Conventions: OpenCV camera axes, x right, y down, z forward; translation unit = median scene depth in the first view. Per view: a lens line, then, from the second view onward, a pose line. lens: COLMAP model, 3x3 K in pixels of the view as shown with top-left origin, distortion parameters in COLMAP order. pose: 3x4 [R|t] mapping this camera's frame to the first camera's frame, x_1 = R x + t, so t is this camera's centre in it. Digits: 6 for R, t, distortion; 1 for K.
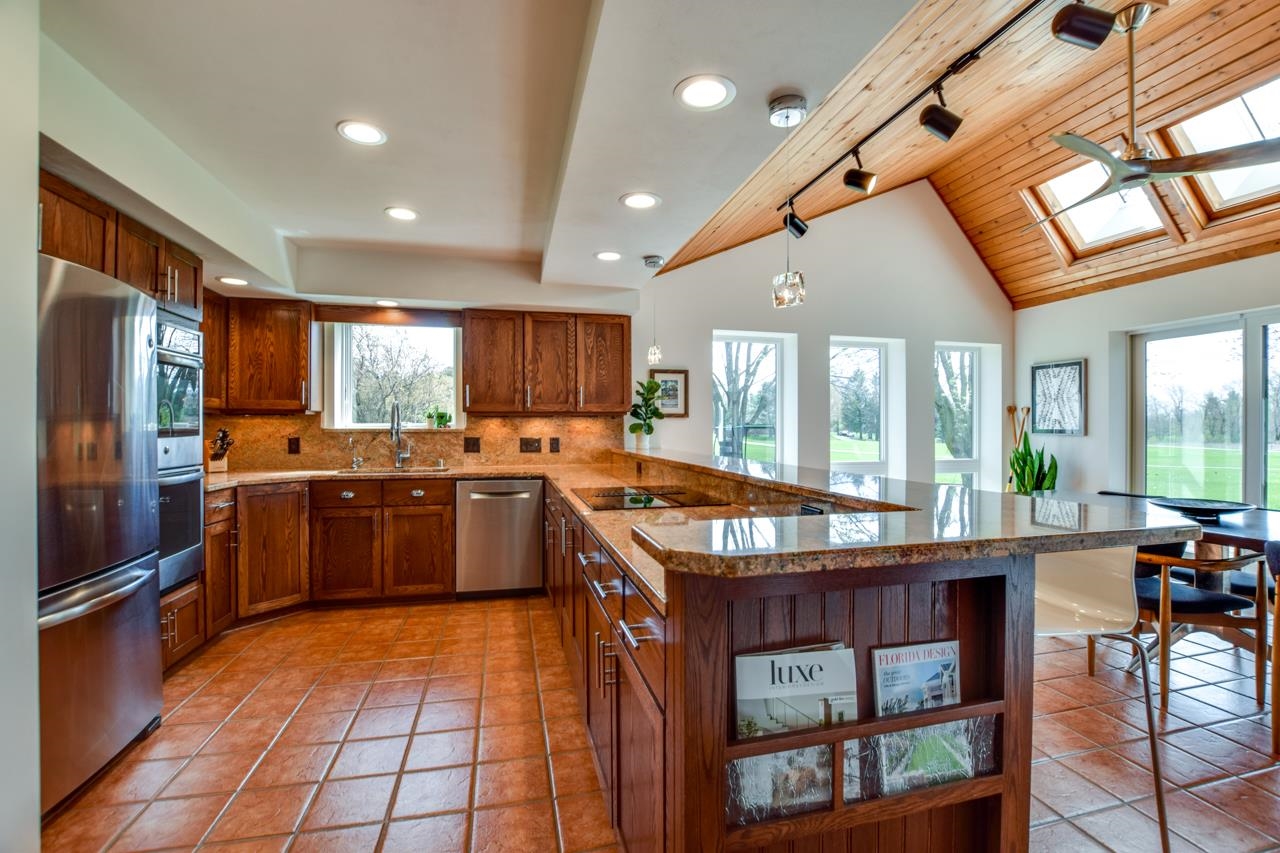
lens RADIAL K [[566.7, 0, 647.5], [0, 566.7, 430.7], [0, 0, 1]] dist [-0.031051, 0.002423]
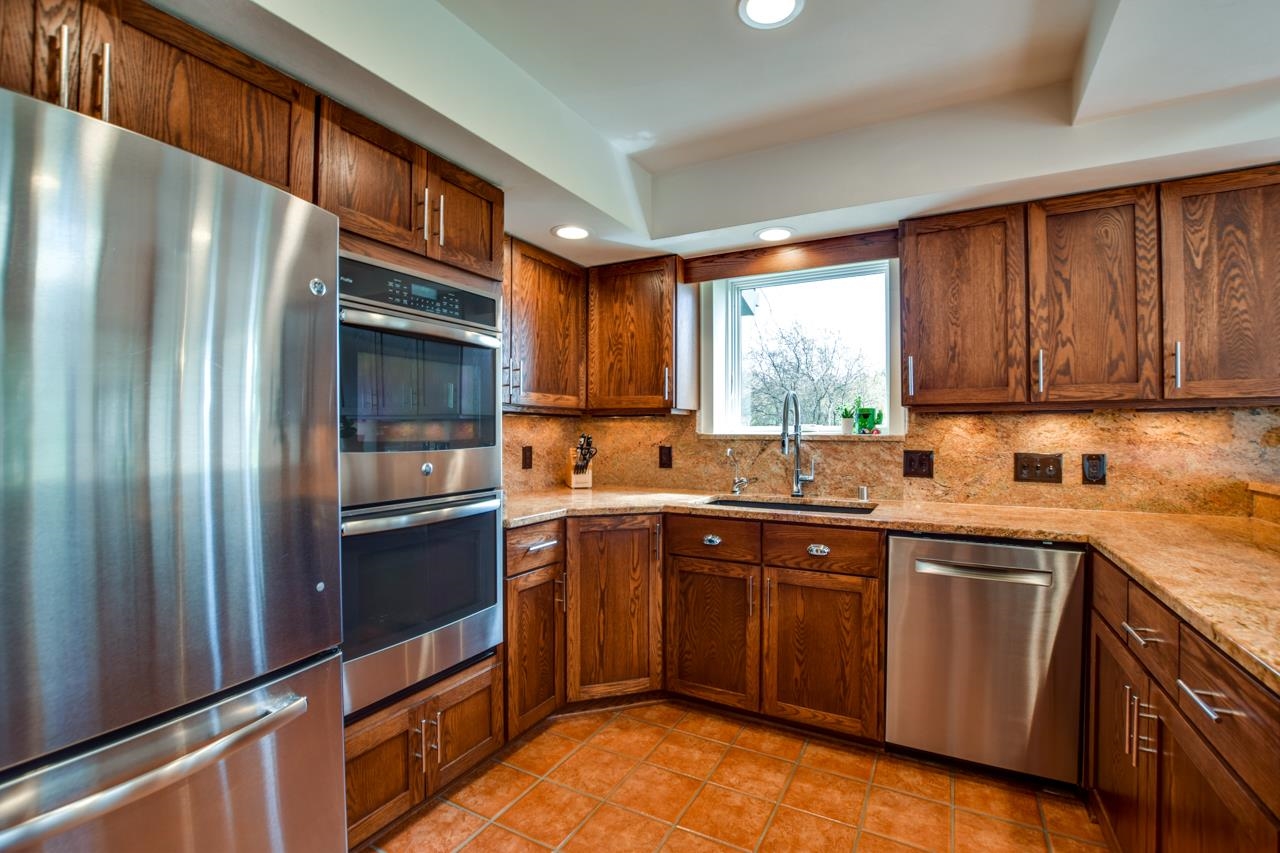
lens RADIAL K [[566.7, 0, 645.9], [0, 566.7, 429.3], [0, 0, 1]] dist [-0.031051, 0.002423]
pose [[0.737889, -0.000358, -0.674922, -0.141788], [-0.003370, 0.999985, -0.004214, -0.007135], [0.674914, 0.005384, 0.737877, 0.430308]]
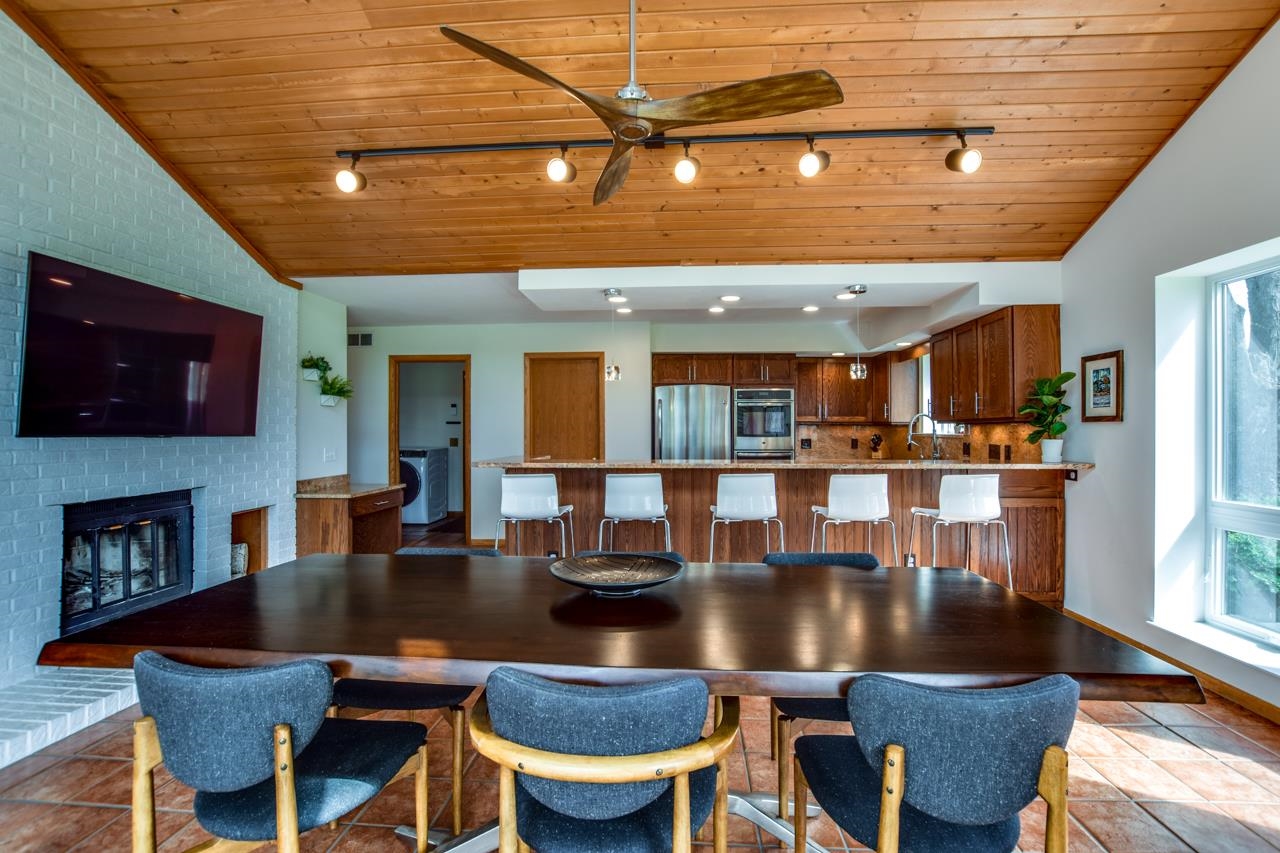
lens RADIAL K [[566.7, 0, 649.9], [0, 566.7, 426.2], [0, 0, 1]] dist [-0.031051, 0.002423]
pose [[-0.307311, -0.004862, -0.951597, 1.037631], [-0.005438, 0.999980, -0.003353, -0.014928], [0.951594, 0.004144, -0.307331, 0.813395]]
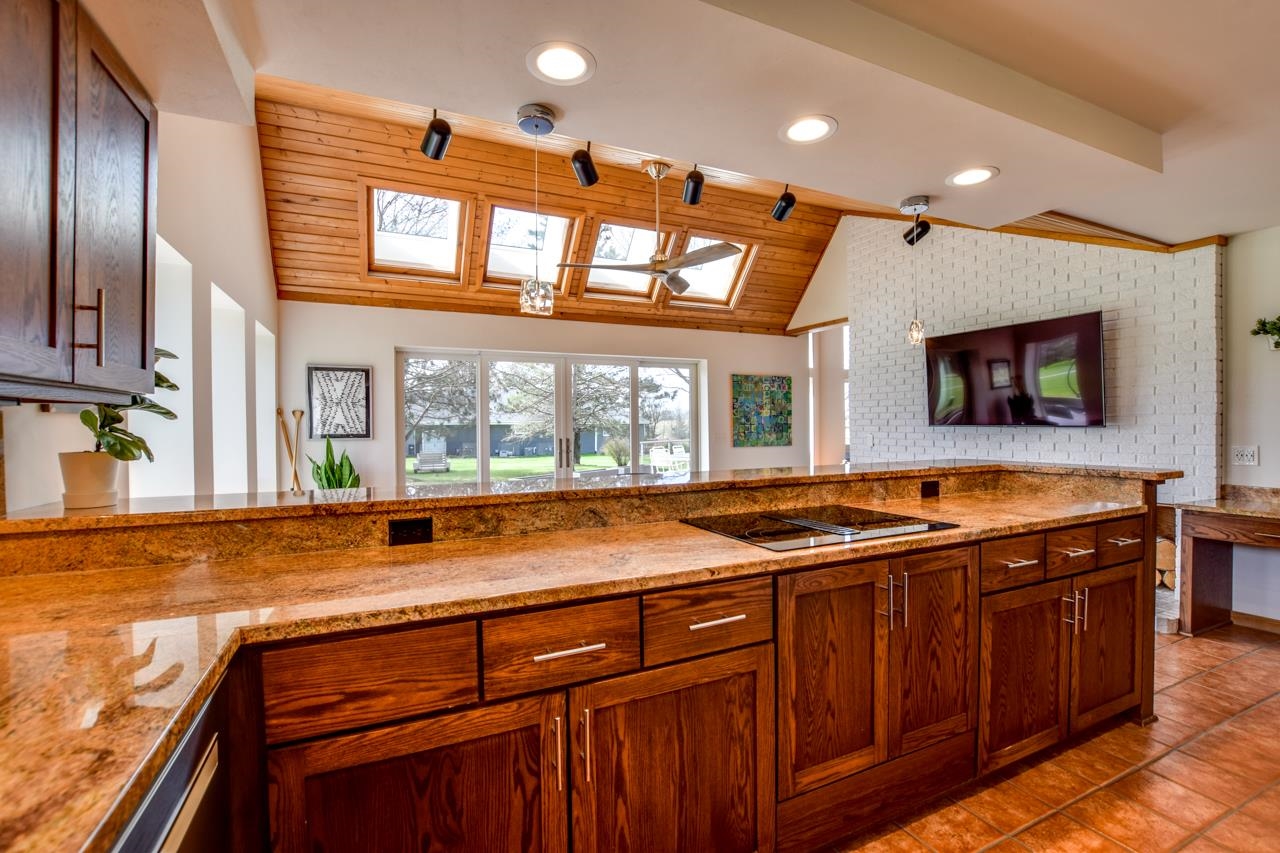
lens RADIAL K [[566.7, 0, 646.5], [0, 566.7, 430.5], [0, 0, 1]] dist [-0.031051, 0.002423]
pose [[-0.196789, -0.002493, 0.980443, -0.437730], [0.013611, 0.999893, 0.005274, -0.008749], [-0.980351, 0.014383, -0.196734, 0.852772]]
